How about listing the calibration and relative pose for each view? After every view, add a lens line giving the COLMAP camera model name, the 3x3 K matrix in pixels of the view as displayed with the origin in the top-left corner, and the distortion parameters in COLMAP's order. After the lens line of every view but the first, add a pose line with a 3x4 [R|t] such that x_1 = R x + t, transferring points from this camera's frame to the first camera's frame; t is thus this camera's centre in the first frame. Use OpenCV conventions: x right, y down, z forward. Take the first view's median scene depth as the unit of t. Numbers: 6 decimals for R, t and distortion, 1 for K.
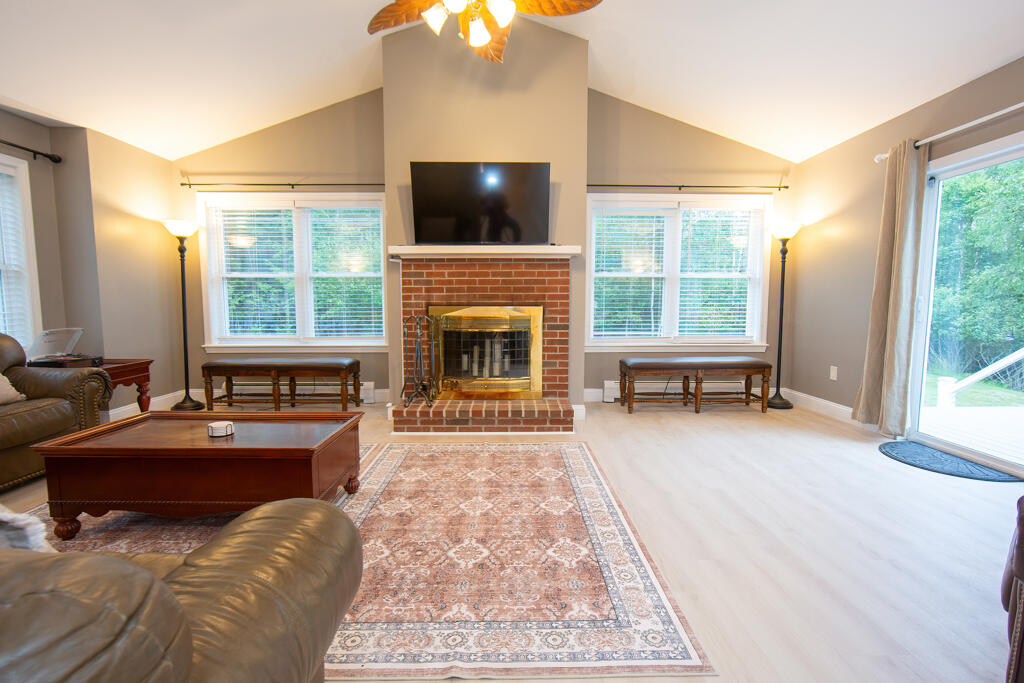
lens RADIAL K [[434.0, 0, 512.0], [0, 434.0, 341.5], [0, 0, 1]] dist [0.001914, 0.000143]
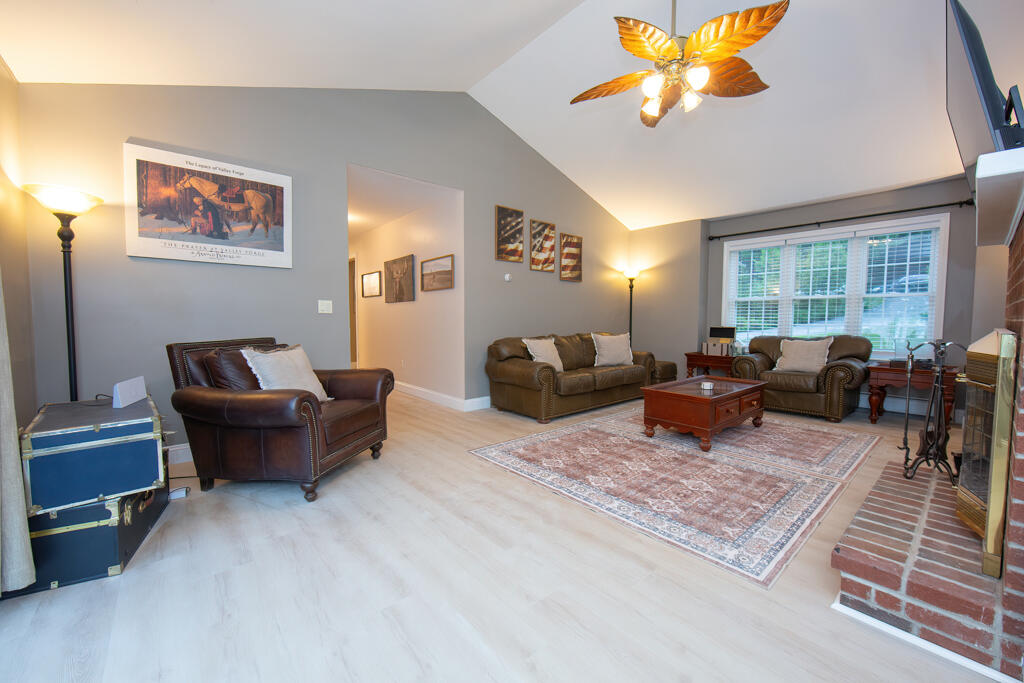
lens RADIAL K [[419.0, 0, 512.0], [0, 419.0, 341.5], [0, 0, 1]] dist [-0.014013, -0.000063]
pose [[-0.761353, 0.032584, -0.647519, 0.968515], [-0.064924, 0.989884, 0.126150, -0.134565], [0.645079, 0.138084, -0.751536, 1.547924]]
